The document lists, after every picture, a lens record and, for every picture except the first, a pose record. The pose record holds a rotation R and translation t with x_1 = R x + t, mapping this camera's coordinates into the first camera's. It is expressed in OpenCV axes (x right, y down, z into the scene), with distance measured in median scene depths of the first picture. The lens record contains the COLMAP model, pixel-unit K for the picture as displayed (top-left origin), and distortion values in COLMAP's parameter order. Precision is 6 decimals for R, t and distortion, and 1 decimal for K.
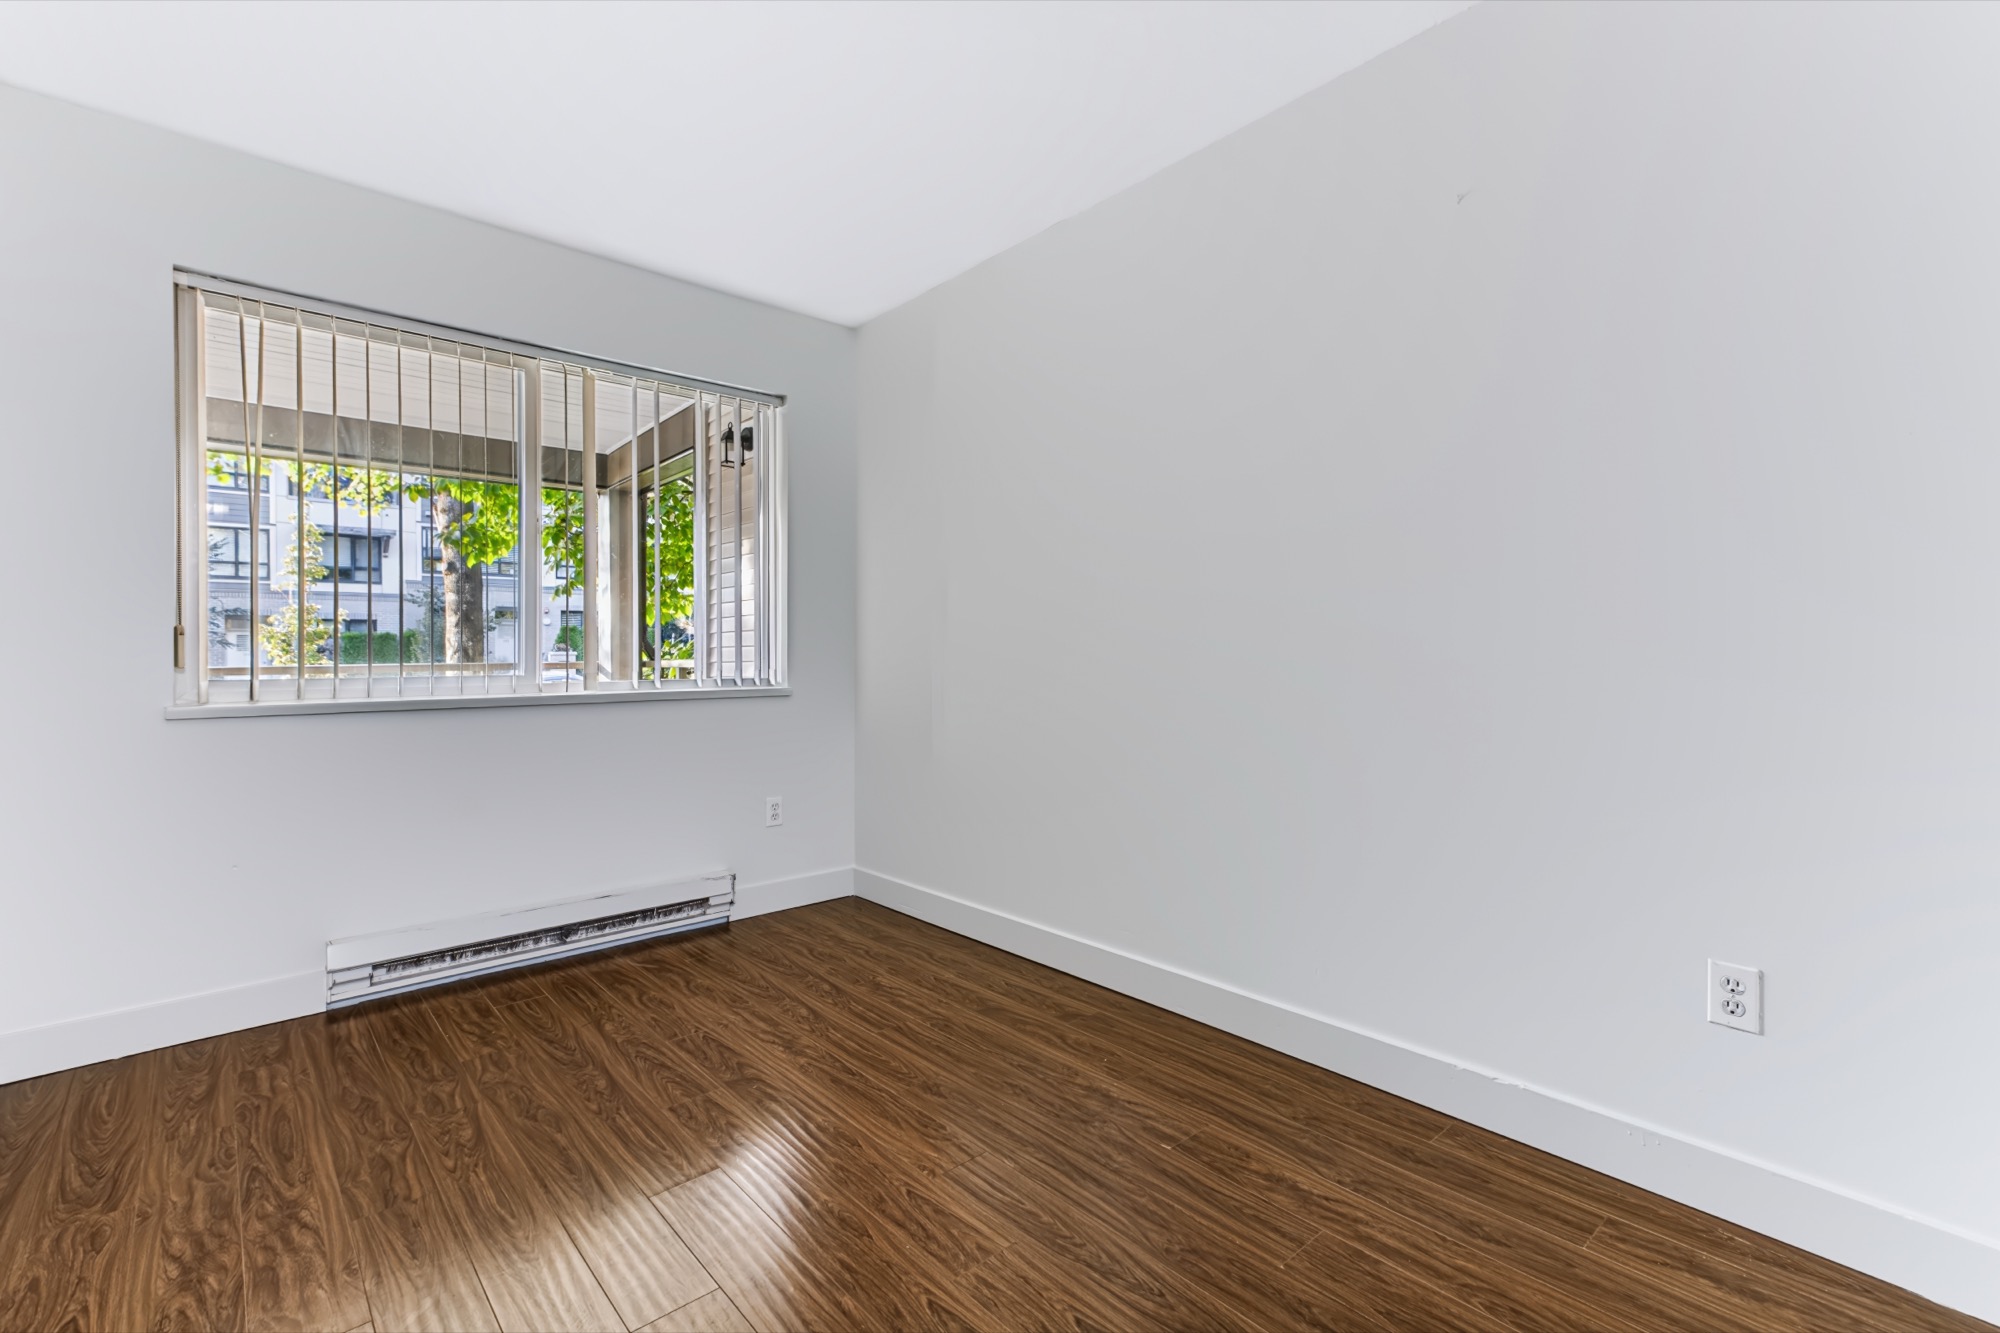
lens RADIAL K [[910.2, 0, 1014.6], [0, 910.2, 657.3], [0, 0, 1]] dist [0.022091, 0.000202]
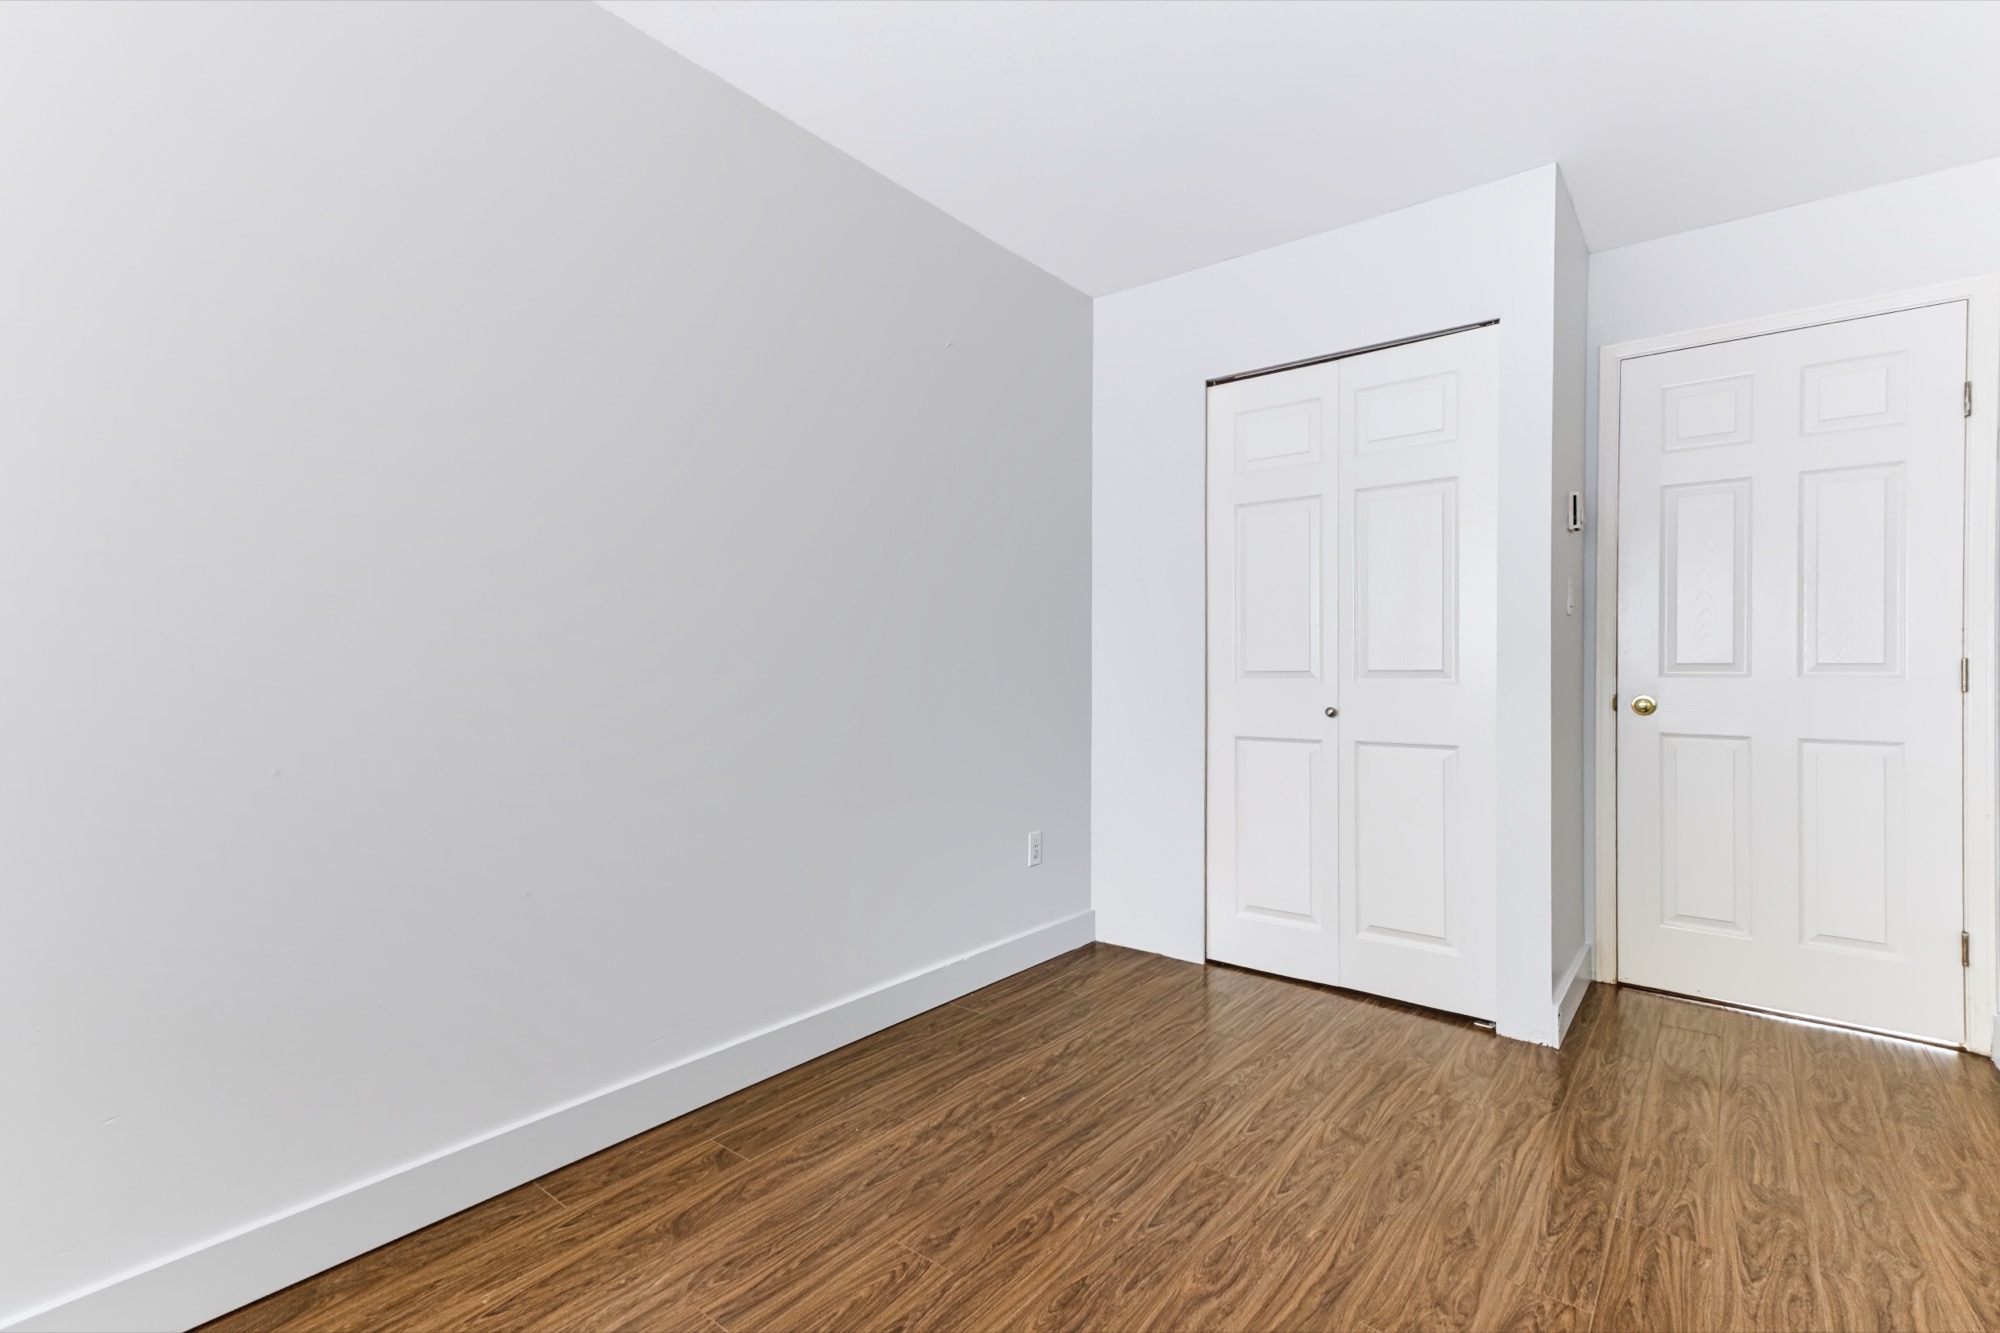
lens RADIAL K [[910.2, 0, 995.5], [0, 910.2, 673.7], [0, 0, 1]] dist [0.022091, 0.000202]
pose [[-0.169179, -0.000957, 0.985585, -0.971778], [-0.002174, 0.999997, 0.000598, -0.008747], [-0.985583, -0.002041, -0.169180, 1.226267]]
